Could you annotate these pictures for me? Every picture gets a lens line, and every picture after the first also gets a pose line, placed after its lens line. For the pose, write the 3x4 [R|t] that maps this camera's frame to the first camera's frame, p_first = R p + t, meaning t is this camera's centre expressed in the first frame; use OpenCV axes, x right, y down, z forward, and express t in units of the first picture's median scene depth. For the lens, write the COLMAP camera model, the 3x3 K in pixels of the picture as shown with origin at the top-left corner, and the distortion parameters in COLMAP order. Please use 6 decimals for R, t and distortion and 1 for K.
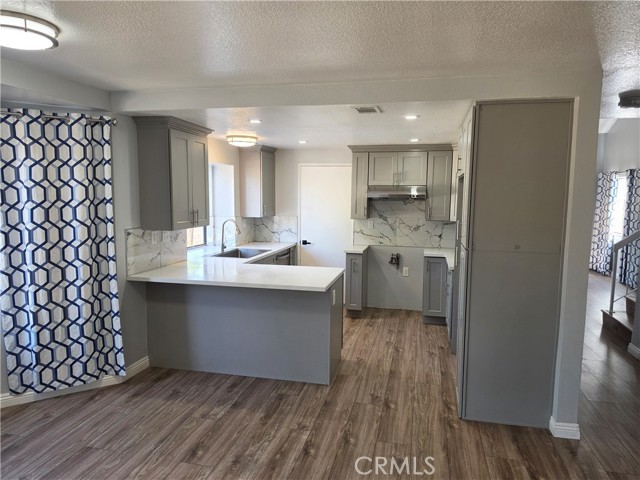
lens RADIAL K [[448.8, 0, 320.0], [0, 448.8, 240.0], [0, 0, 1]] dist [0.046888, -0.062009]
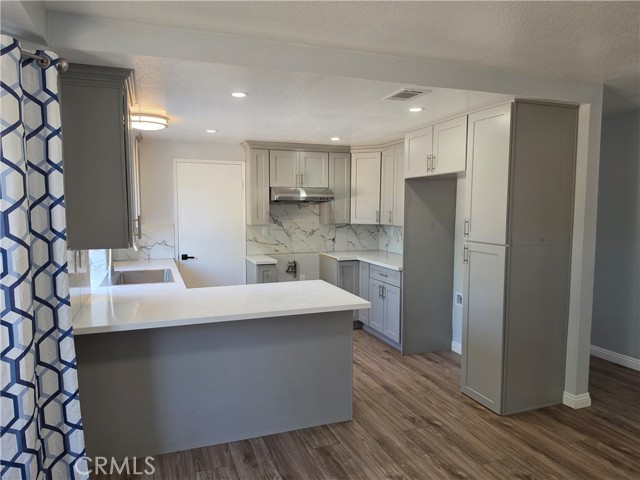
lens RADIAL K [[448.8, 0, 320.0], [0, 448.8, 240.0], [0, 0, 1]] dist [0.046888, -0.062009]
pose [[0.833849, -0.053184, 0.549424, -0.448062], [0.064708, 0.997903, -0.001609, -0.012829], [-0.548187, 0.036894, 0.835542, 0.304369]]
